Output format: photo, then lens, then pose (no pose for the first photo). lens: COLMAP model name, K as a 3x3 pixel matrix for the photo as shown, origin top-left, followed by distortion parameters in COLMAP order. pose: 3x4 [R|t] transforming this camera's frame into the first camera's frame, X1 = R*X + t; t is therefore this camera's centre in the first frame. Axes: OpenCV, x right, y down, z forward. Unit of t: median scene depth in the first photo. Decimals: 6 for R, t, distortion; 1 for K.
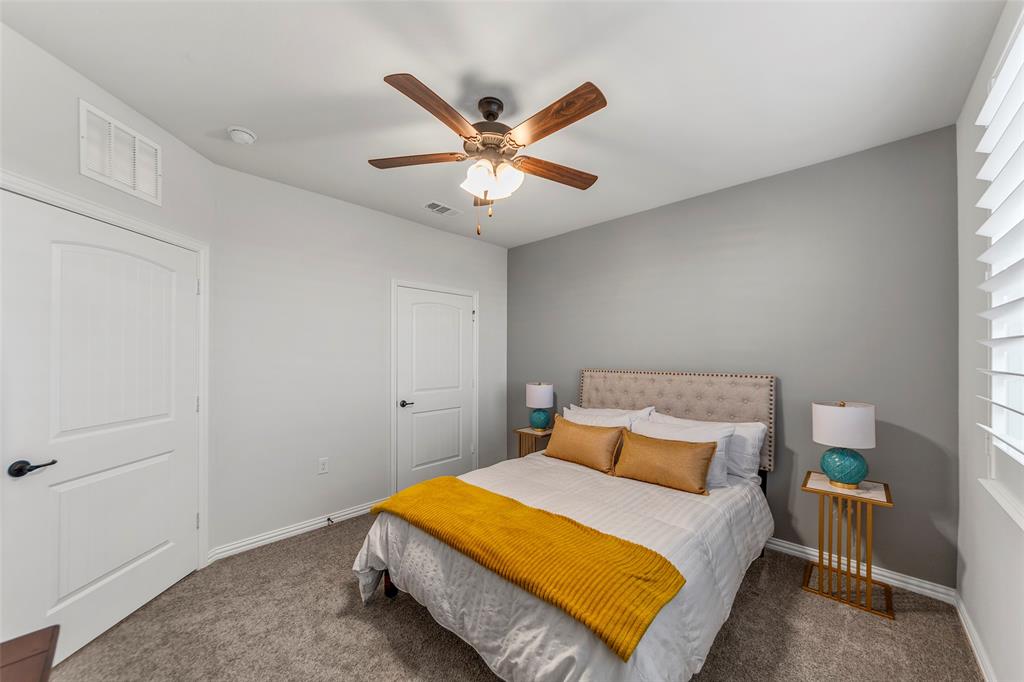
lens RADIAL K [[370.7, 0, 515.4], [0, 370.7, 347.1], [0, 0, 1]] dist [-0.001269, -0.000240]
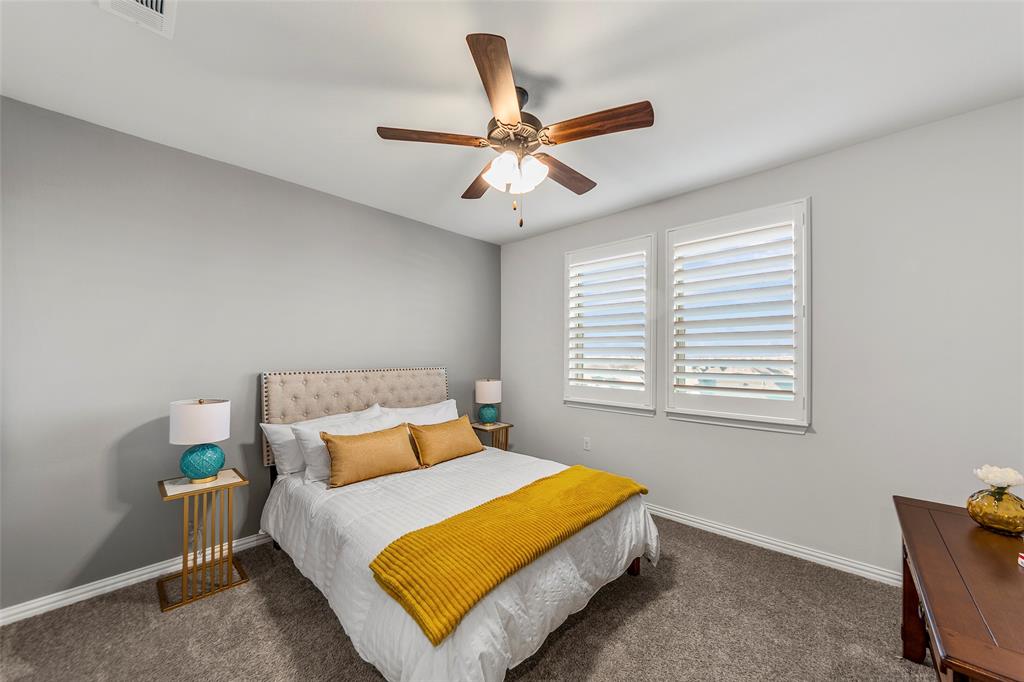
lens RADIAL K [[370.7, 0, 515.4], [0, 370.7, 347.1], [0, 0, 1]] dist [-0.001269, -0.000240]
pose [[-0.015160, 0.016944, 0.999742, -0.712737], [-0.019437, 0.999662, -0.017237, 0.016768], [-0.999696, -0.019693, -0.014826, 0.690220]]
